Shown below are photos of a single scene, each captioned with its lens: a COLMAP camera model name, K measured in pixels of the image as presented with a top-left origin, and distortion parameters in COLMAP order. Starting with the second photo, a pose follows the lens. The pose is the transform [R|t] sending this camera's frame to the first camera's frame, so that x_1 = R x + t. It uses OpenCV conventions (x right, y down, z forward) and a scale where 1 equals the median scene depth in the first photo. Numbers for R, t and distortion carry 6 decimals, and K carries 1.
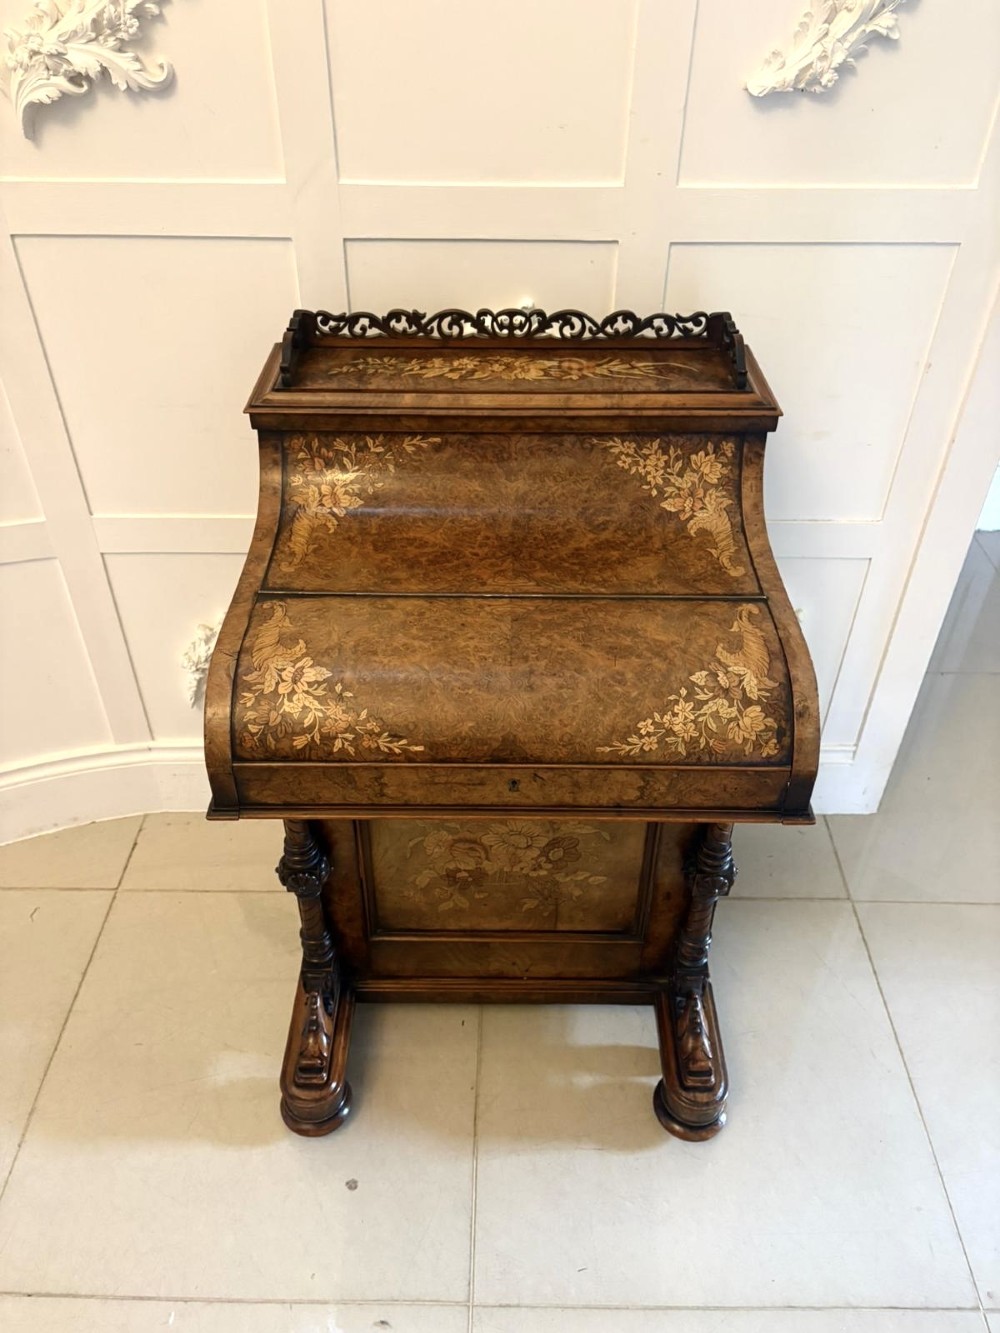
lens RADIAL K [[999.6, 0, 502.3], [0, 999.6, 655.3], [0, 0, 1]] dist [0.155263, -0.475705]
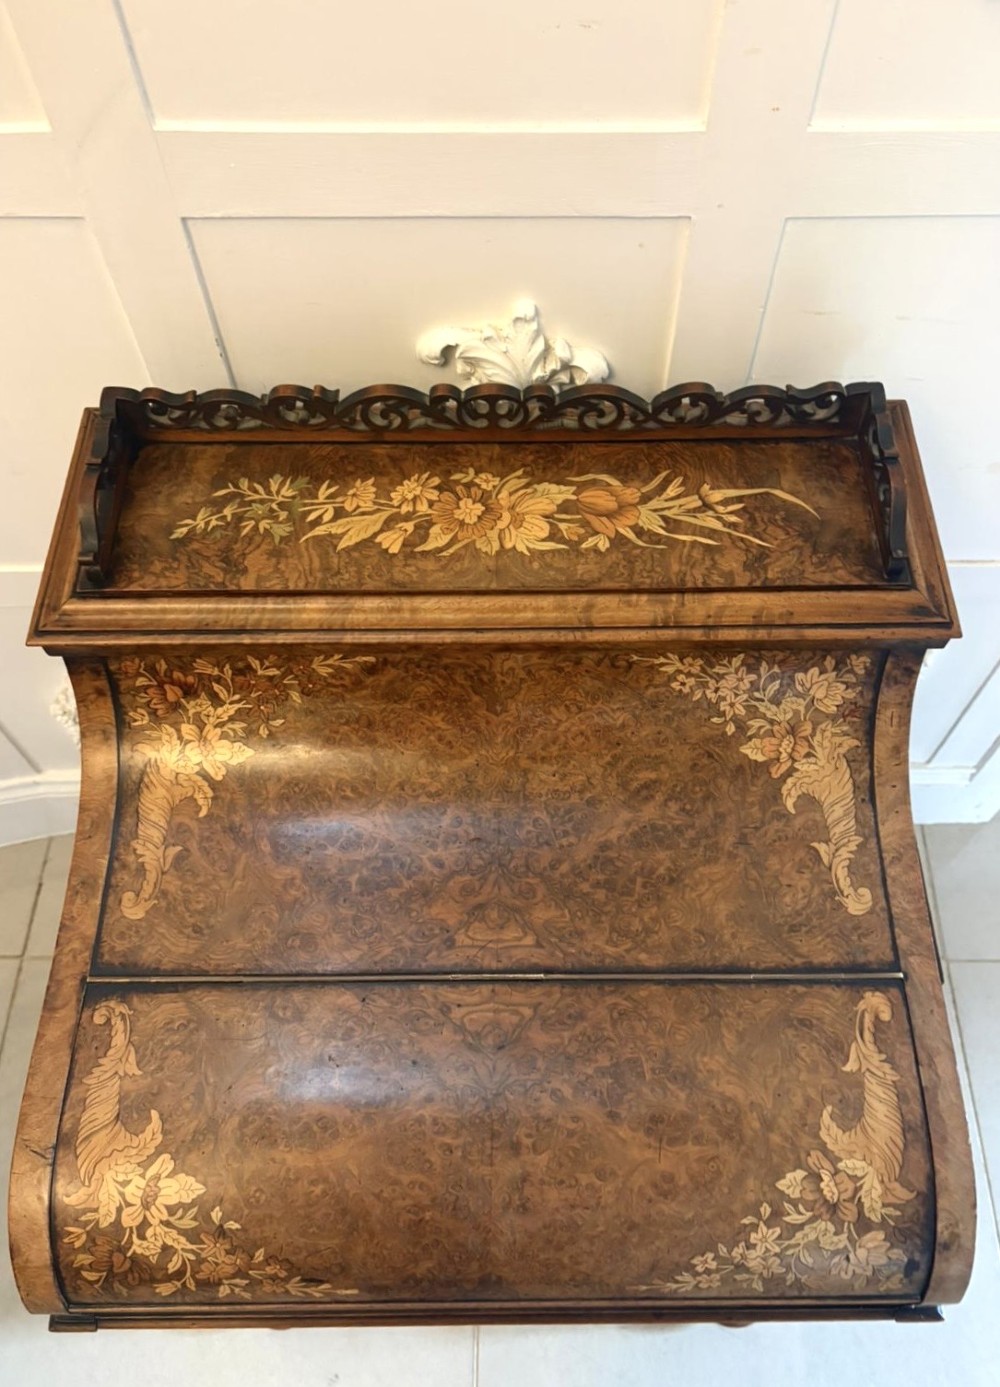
lens RADIAL K [[1157.2, 0, 530.4], [0, 1157.2, 683.3], [0, 0, 1]] dist [0.109496, -0.139907]
pose [[0.999941, -0.010819, 0.000745, 0.029526], [0.009777, 0.929075, 0.369761, -0.450363], [-0.004693, -0.369732, 0.929126, 0.359196]]
